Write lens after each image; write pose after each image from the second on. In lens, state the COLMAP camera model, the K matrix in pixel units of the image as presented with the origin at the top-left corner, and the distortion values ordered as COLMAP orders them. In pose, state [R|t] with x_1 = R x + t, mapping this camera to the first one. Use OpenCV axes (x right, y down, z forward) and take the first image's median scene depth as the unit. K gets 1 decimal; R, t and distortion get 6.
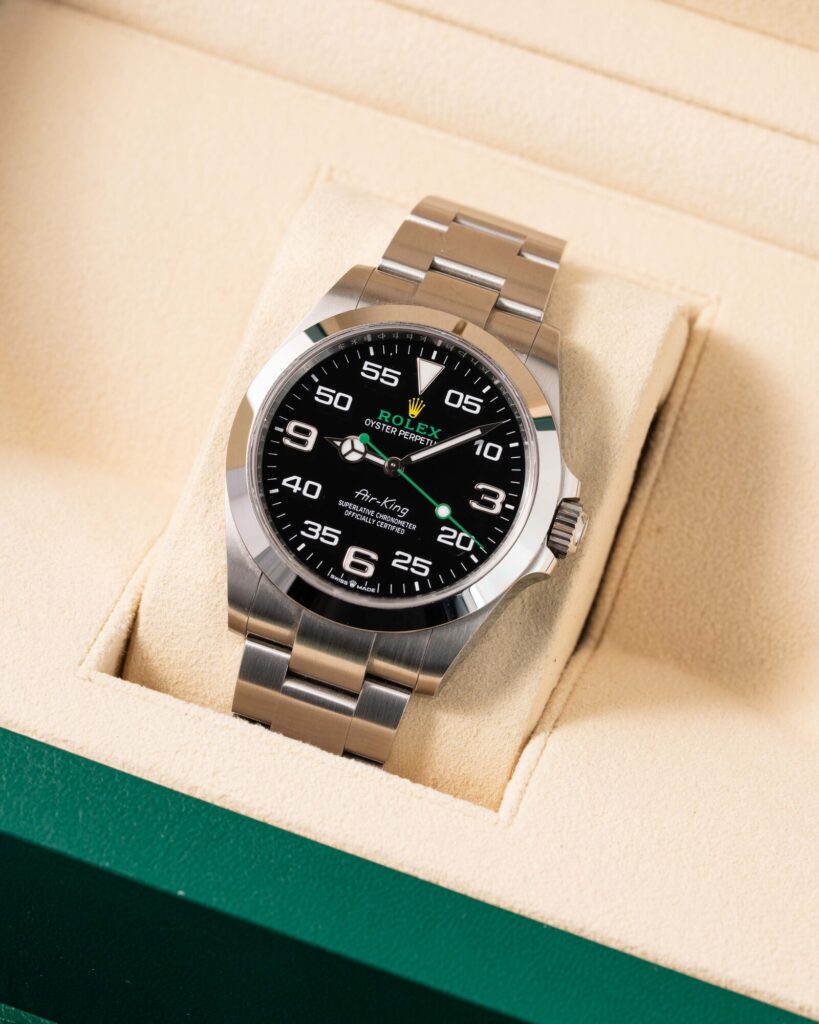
lens RADIAL K [[4358.2, 0, 409.5], [0, 4358.2, 512.0], [0, 0, 1]] dist [0.099322, -0.113028]
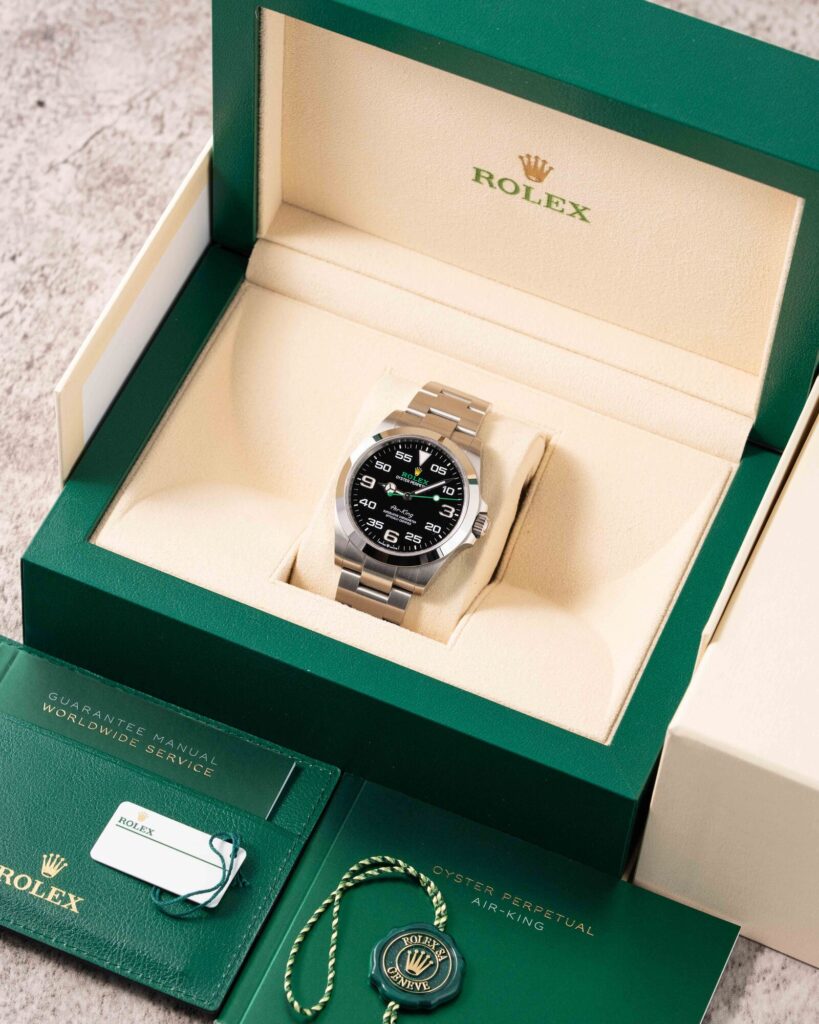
lens RADIAL K [[3305.9, 0, 409.5], [0, 3305.9, 512.0], [0, 0, 1]] dist [0.006522, -0.002803]
pose [[0.998466, 0.032468, -0.044840, 0.076495], [-0.034220, 0.998657, -0.038890, 0.066272], [0.043517, 0.040365, 0.998237, -0.757618]]
